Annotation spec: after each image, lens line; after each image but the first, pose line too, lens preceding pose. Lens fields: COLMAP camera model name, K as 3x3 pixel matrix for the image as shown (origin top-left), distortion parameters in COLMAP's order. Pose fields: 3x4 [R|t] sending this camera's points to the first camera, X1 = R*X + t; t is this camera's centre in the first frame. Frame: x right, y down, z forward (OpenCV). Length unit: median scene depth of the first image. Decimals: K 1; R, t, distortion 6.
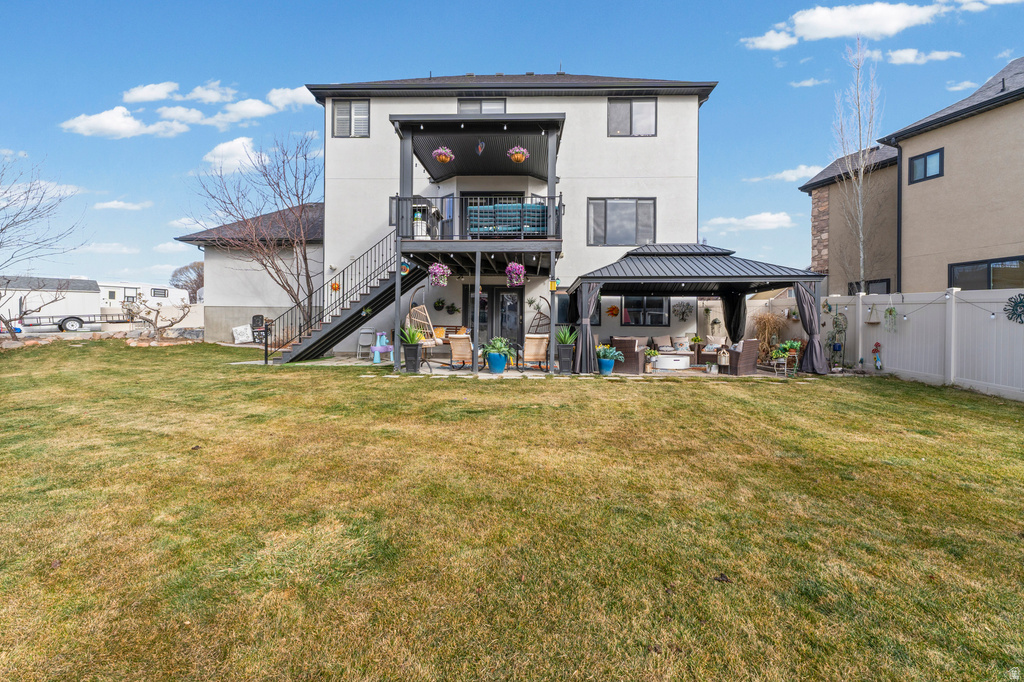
lens RADIAL K [[439.0, 0, 506.3], [0, 439.0, 340.5], [0, 0, 1]] dist [0.001848, 0.000375]
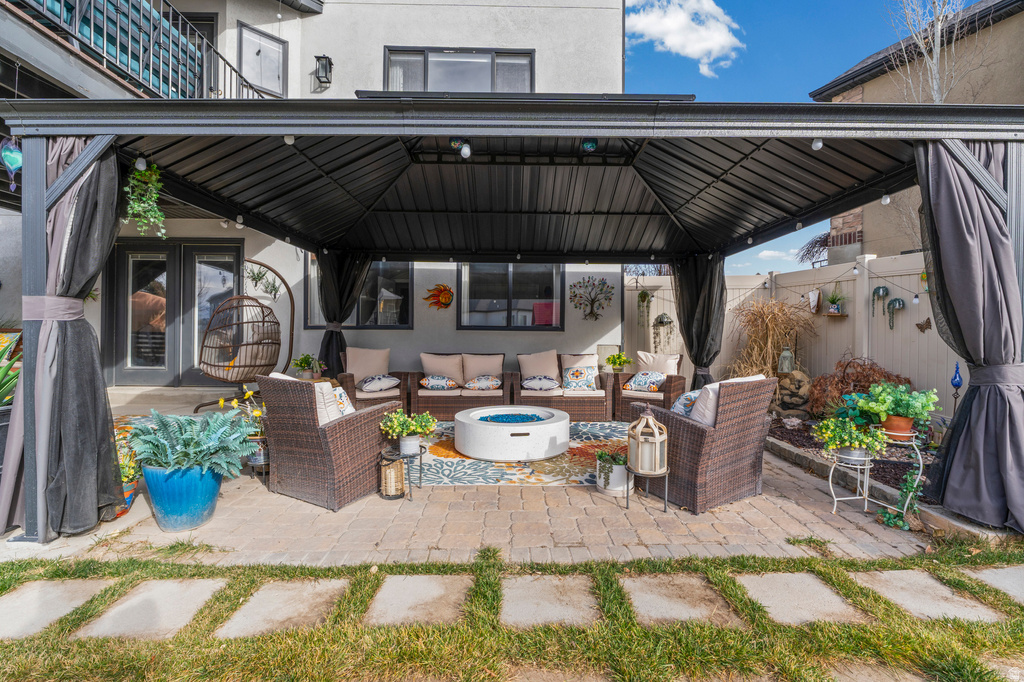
lens RADIAL K [[439.0, 0, 516.9], [0, 439.0, 338.8], [0, 0, 1]] dist [0.001848, 0.000375]
pose [[0.998293, -0.000022, 0.058401, 0.308759], [0.000757, 0.999921, -0.012565, -0.018393], [-0.058396, 0.012588, 0.998214, 0.568380]]
